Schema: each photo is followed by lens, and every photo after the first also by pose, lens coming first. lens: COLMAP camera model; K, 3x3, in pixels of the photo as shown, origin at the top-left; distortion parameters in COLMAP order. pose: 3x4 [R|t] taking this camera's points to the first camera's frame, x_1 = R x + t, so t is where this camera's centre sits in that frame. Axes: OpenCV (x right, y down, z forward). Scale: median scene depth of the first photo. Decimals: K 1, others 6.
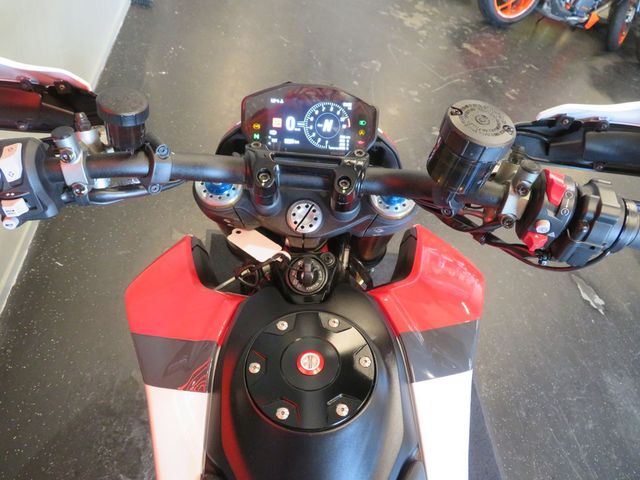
lens RADIAL K [[461.9, 0, 320.0], [0, 461.9, 240.0], [0, 0, 1]] dist [0.000932, -0.000944]
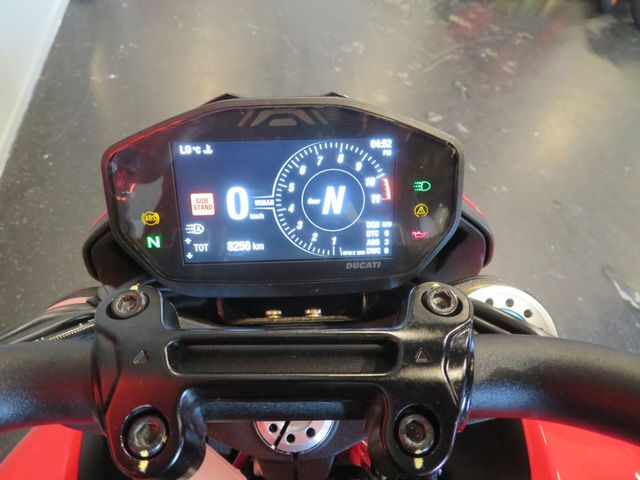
lens RADIAL K [[467.7, 0, 315.6], [0, 467.7, 240.3], [0, 0, 1]] dist [0.003101, 0.000303]
pose [[0.996248, -0.086033, 0.009443, -0.004743], [0.085825, 0.996096, 0.020641, -0.221321], [-0.011182, -0.019753, 0.999742, 0.599533]]
